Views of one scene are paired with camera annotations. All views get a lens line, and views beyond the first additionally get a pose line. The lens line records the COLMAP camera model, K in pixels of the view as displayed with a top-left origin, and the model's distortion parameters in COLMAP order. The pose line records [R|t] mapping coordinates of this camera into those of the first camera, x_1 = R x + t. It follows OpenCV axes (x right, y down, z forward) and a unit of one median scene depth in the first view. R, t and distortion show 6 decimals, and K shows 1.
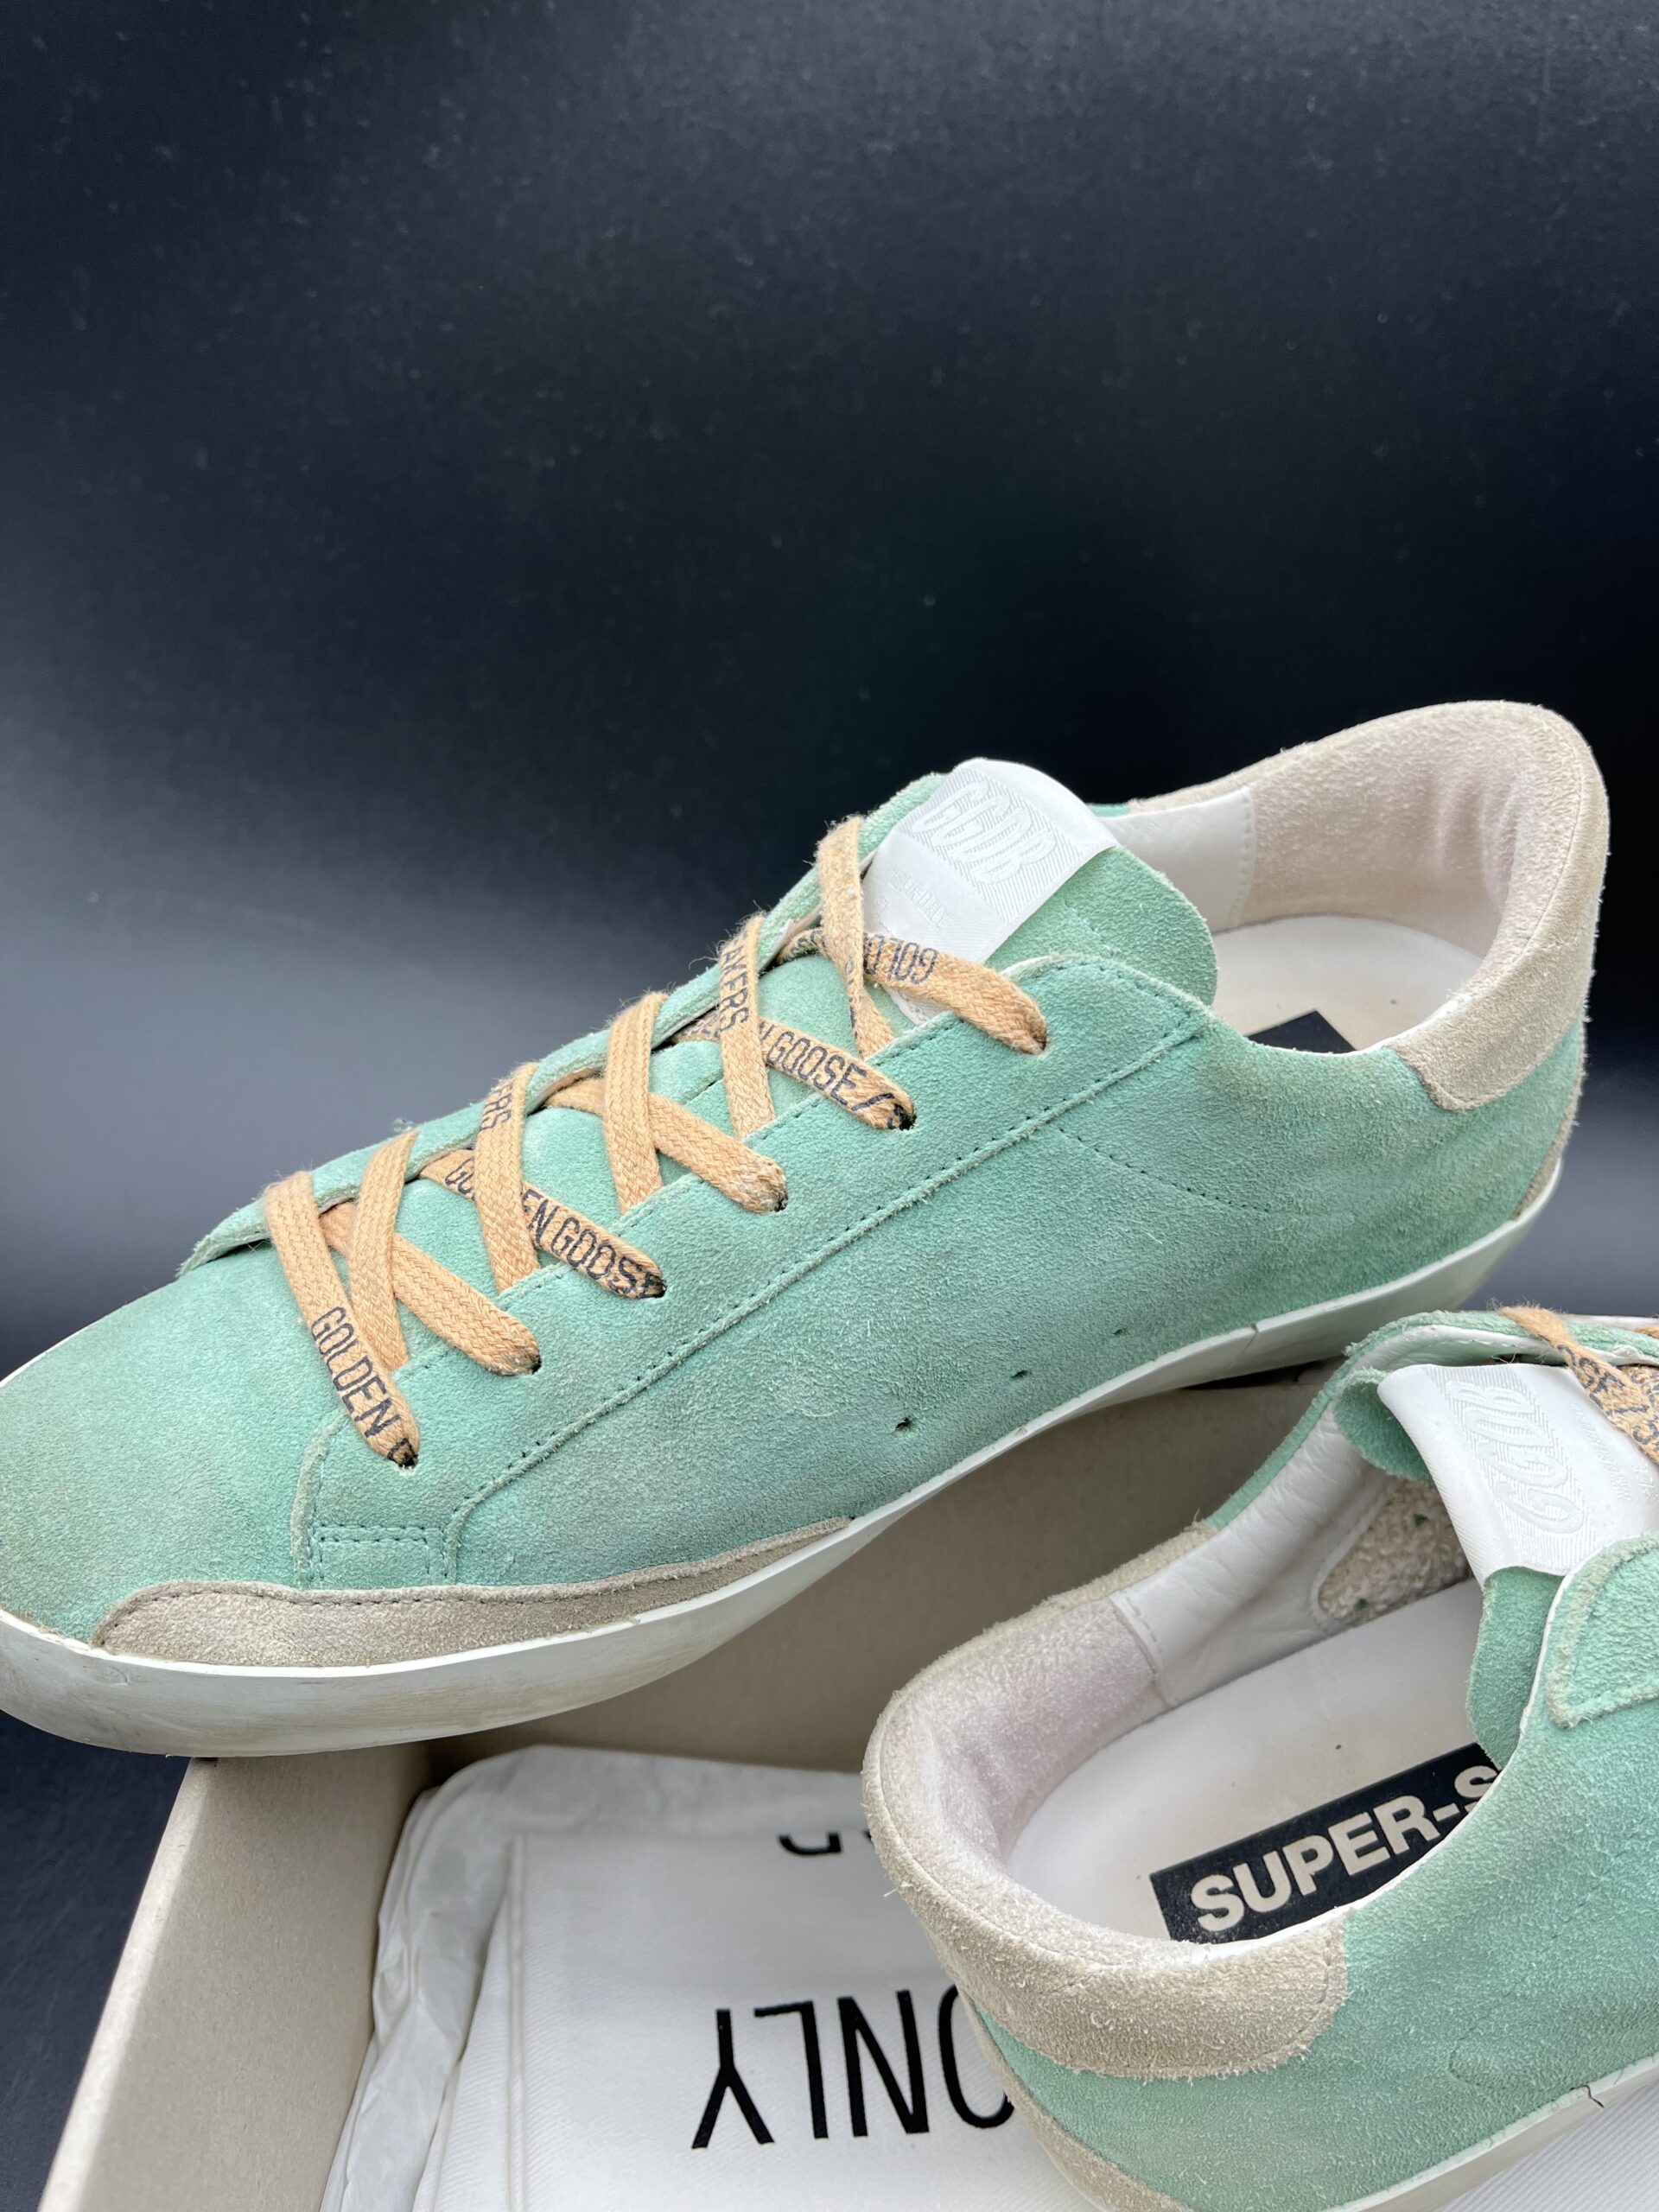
lens RADIAL K [[1745.4, 0, 821.6], [0, 1745.4, 1124.7], [0, 0, 1]] dist [0.048923, -0.099210]
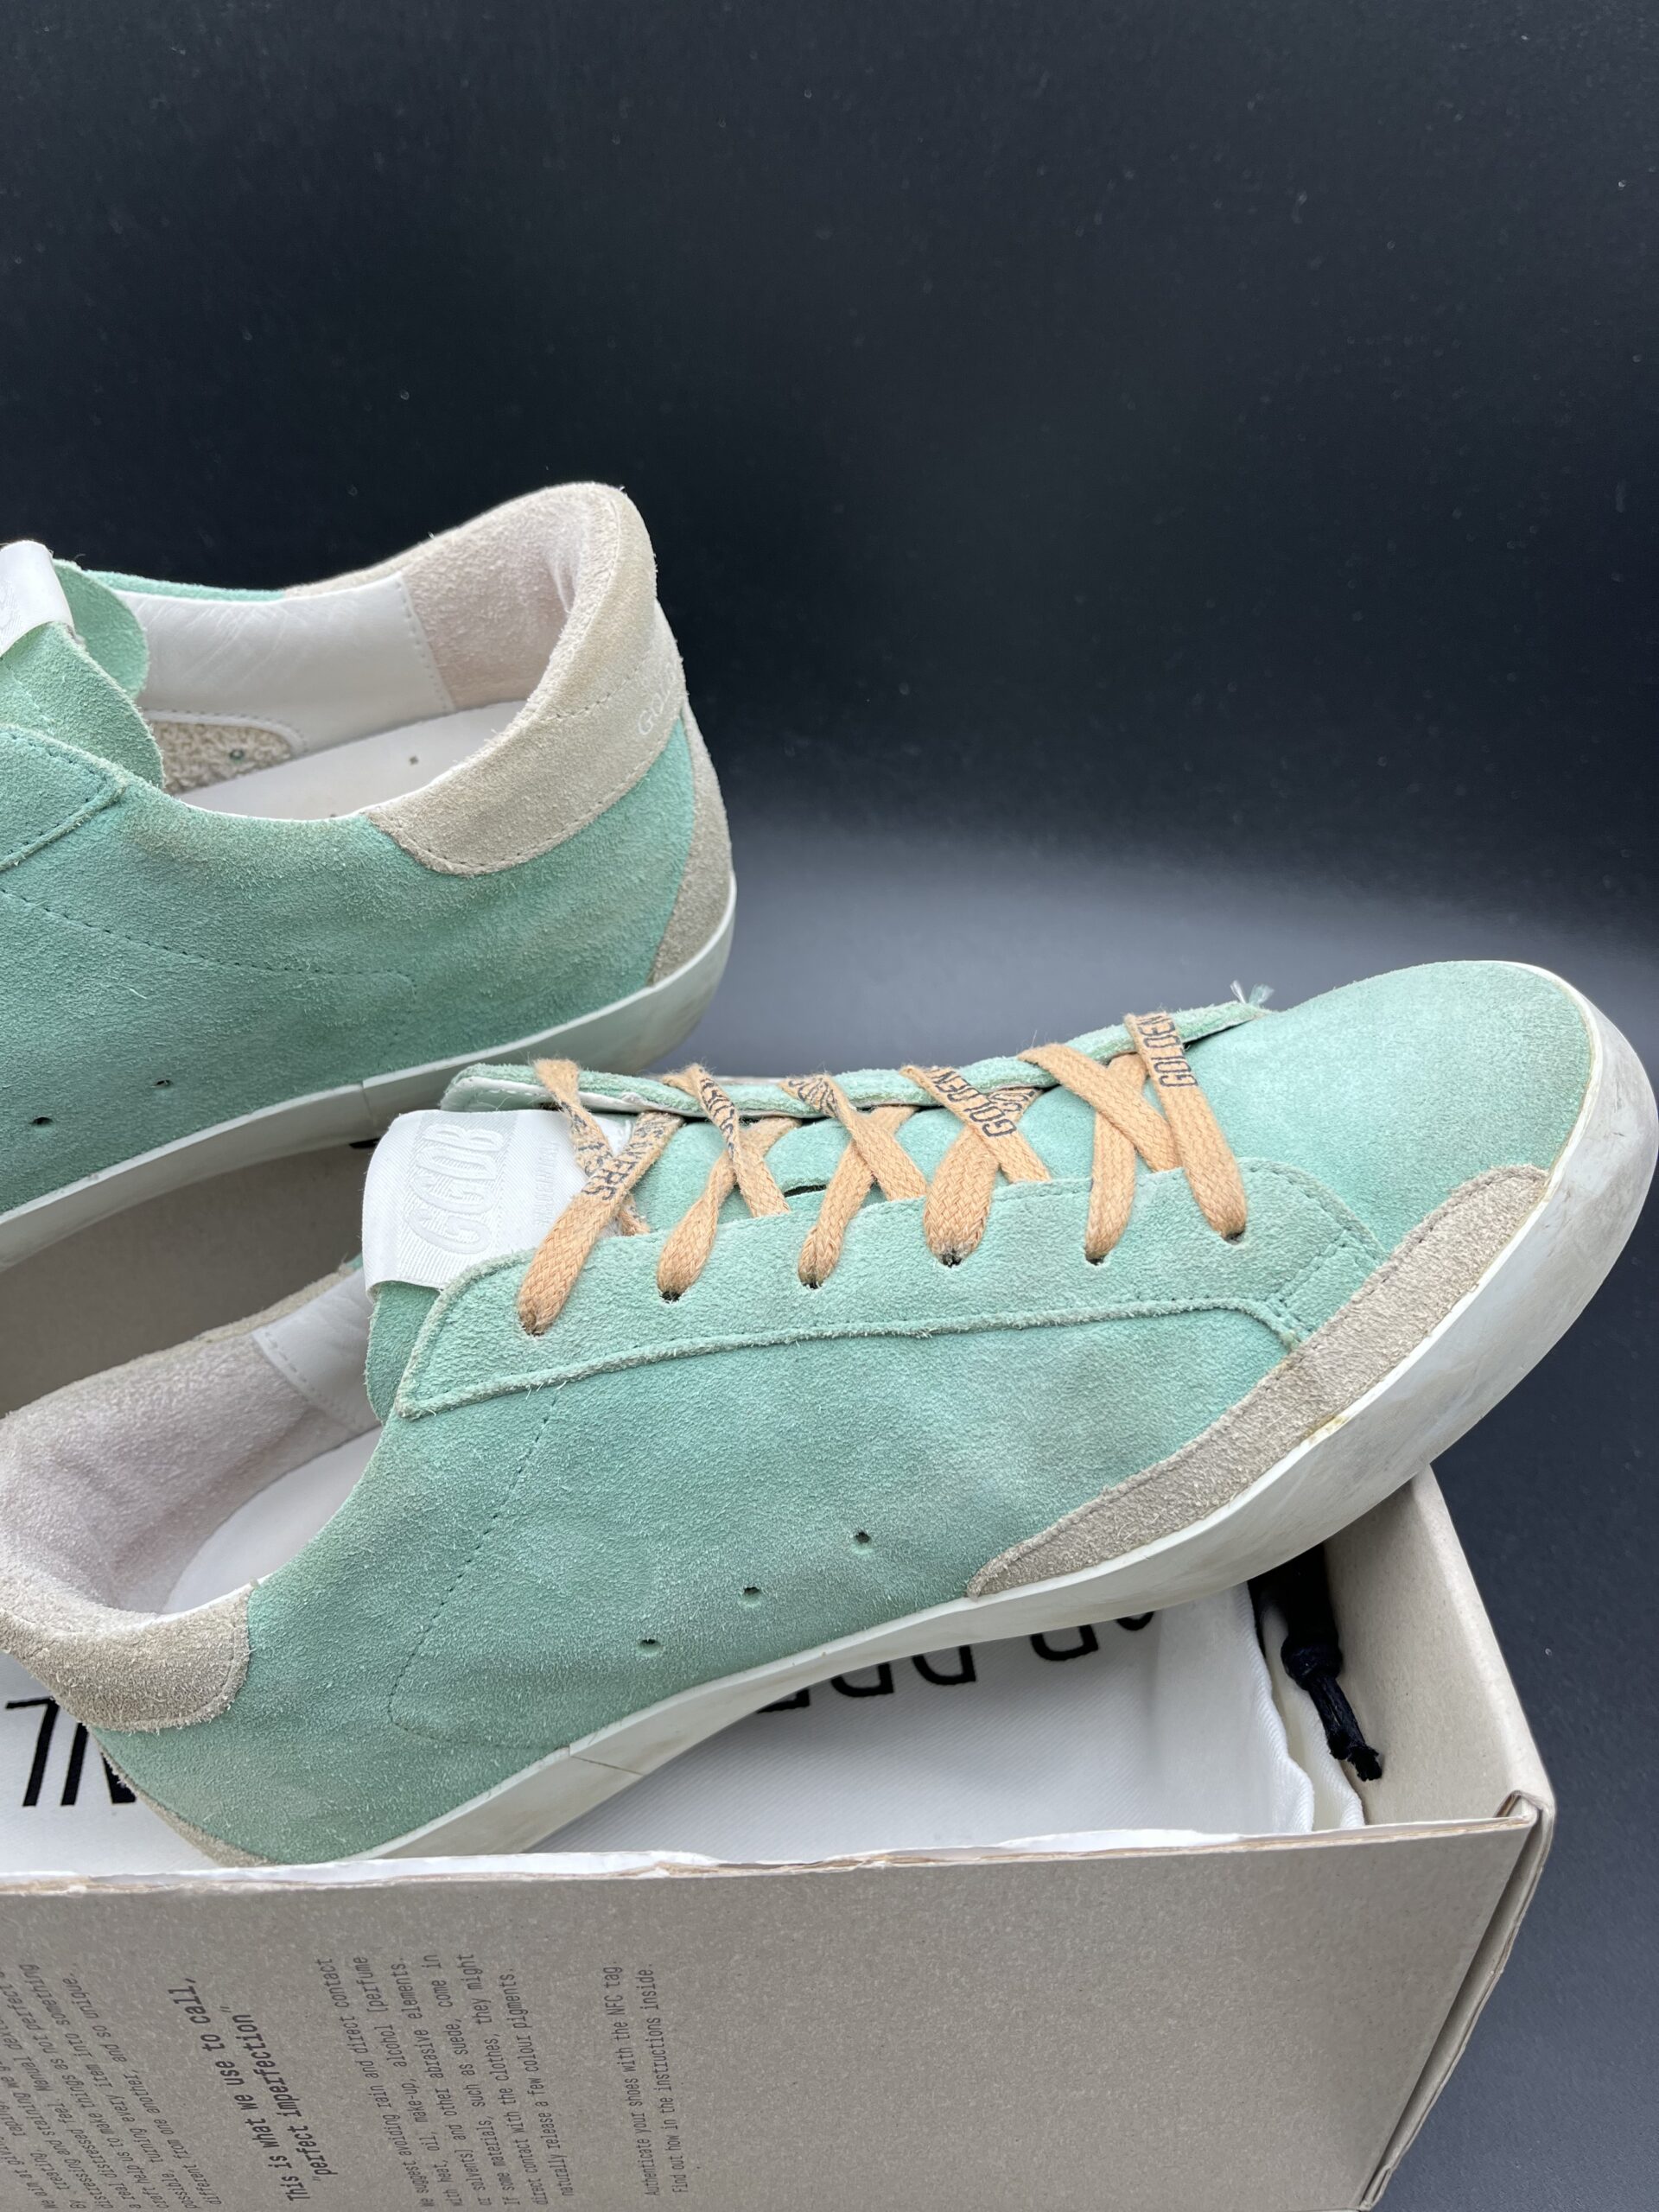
lens RADIAL K [[1745.4, 0, 857.1], [0, 1745.4, 1121.8], [0, 0, 1]] dist [0.048923, -0.099210]
pose [[0.999938, -0.006175, -0.009264, 0.561443], [0.007035, 0.995362, 0.095940, 0.037490], [0.008628, -0.095999, 0.995344, -0.071877]]
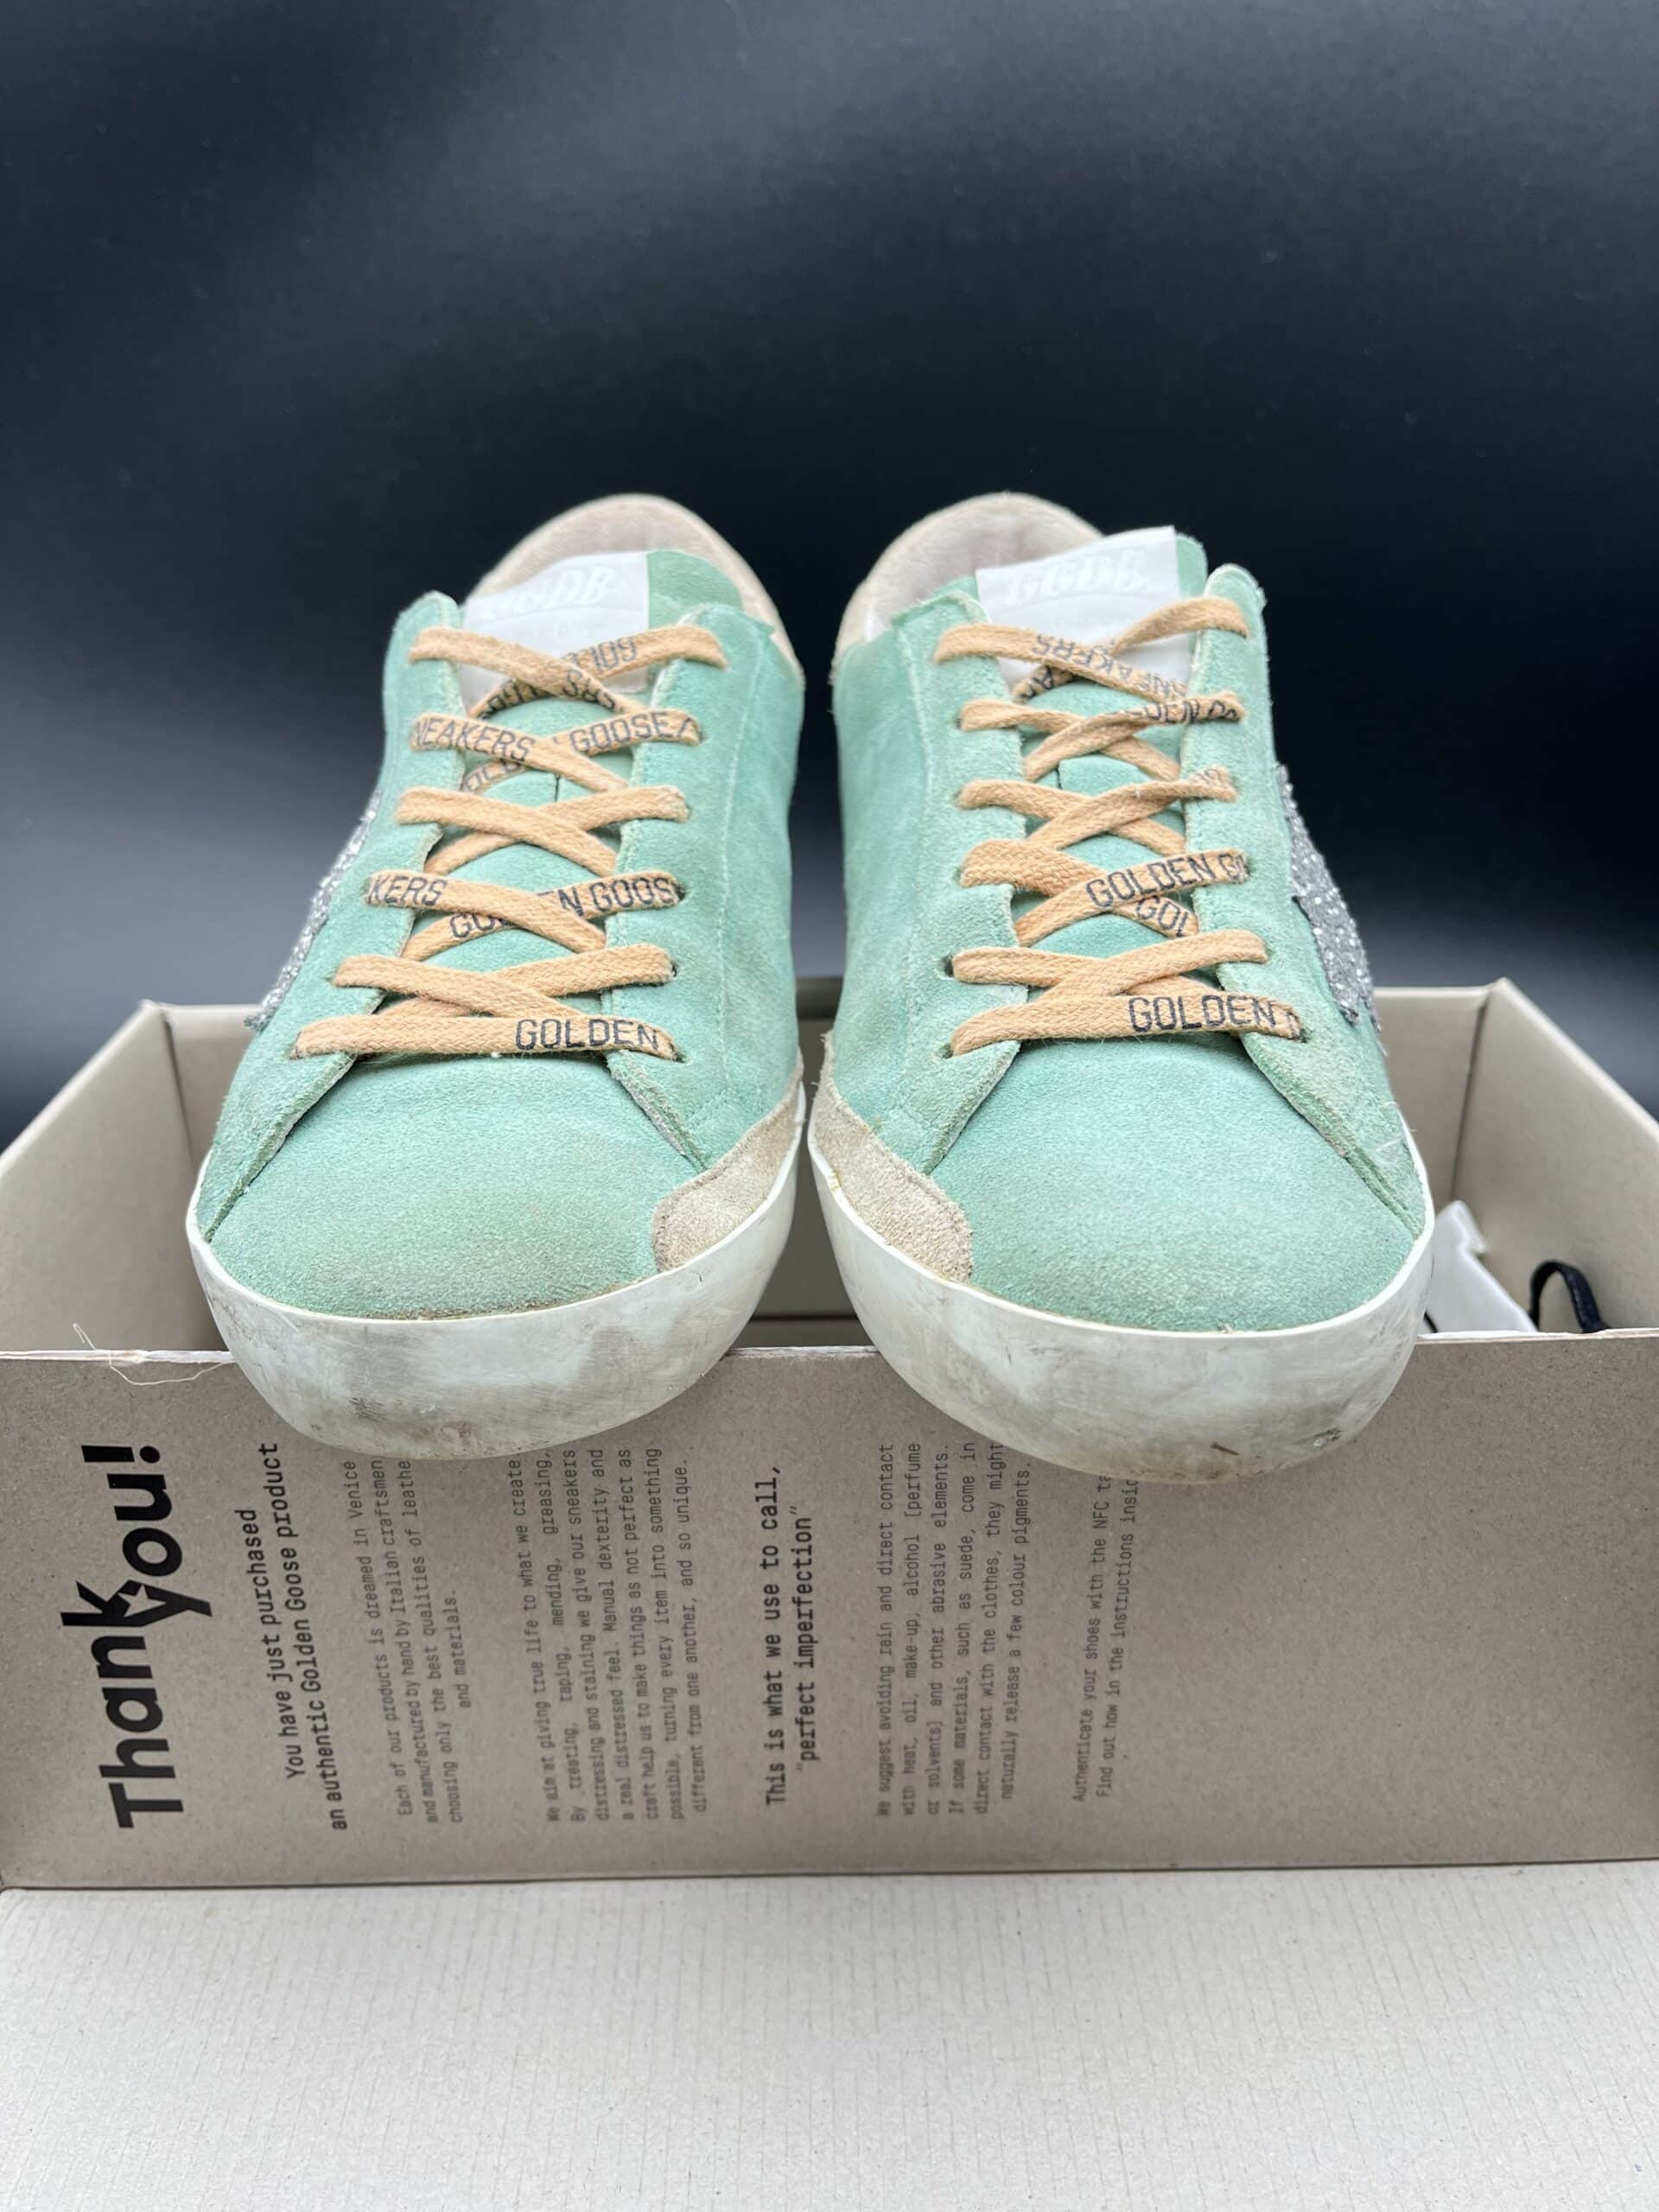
lens RADIAL K [[1745.4, 0, 829.5], [0, 1745.4, 1105.2], [0, 0, 1]] dist [0.048923, -0.099210]
pose [[0.999707, -0.005452, -0.023600, 0.301743], [0.002183, 0.990652, -0.136398, 0.433620], [0.024123, 0.136306, 0.990373, -0.351349]]
